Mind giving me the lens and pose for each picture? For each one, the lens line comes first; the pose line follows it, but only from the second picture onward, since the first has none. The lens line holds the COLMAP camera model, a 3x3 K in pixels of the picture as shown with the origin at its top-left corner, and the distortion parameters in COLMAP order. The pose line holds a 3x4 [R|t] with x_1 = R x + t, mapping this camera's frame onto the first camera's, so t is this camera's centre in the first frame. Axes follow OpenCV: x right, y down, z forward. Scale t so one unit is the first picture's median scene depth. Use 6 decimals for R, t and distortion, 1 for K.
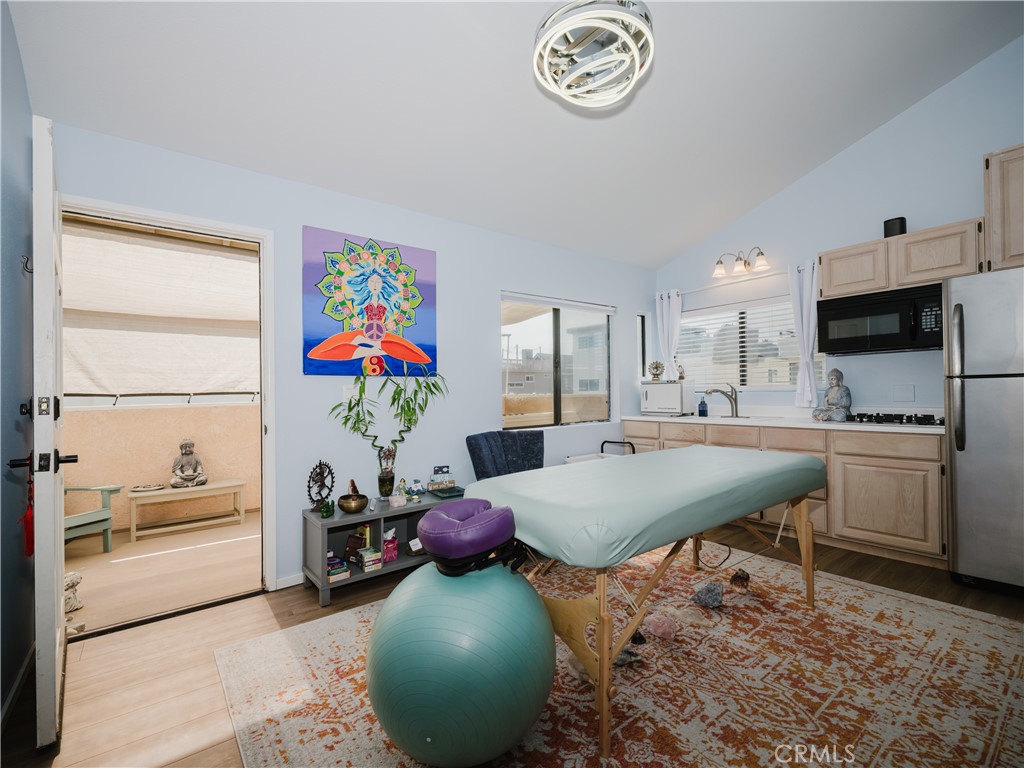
lens RADIAL K [[463.7, 0, 510.3], [0, 463.7, 384.7], [0, 0, 1]] dist [-0.001543, -0.000107]
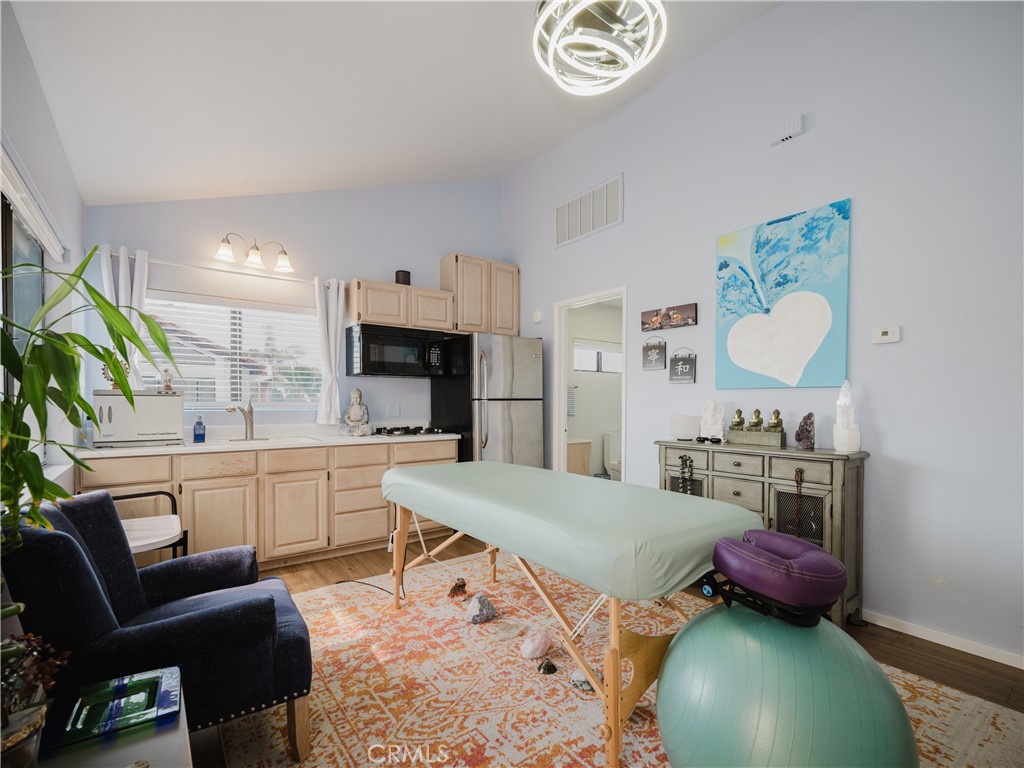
lens RADIAL K [[475.4, 0, 513.9], [0, 475.4, 412.5], [0, 0, 1]] dist [0.000774, 0.000254]
pose [[0.011398, -0.002511, 0.999932, -0.512085], [-0.015632, 0.999874, 0.002689, 0.017651], [-0.999813, -0.015662, 0.011358, 0.780827]]
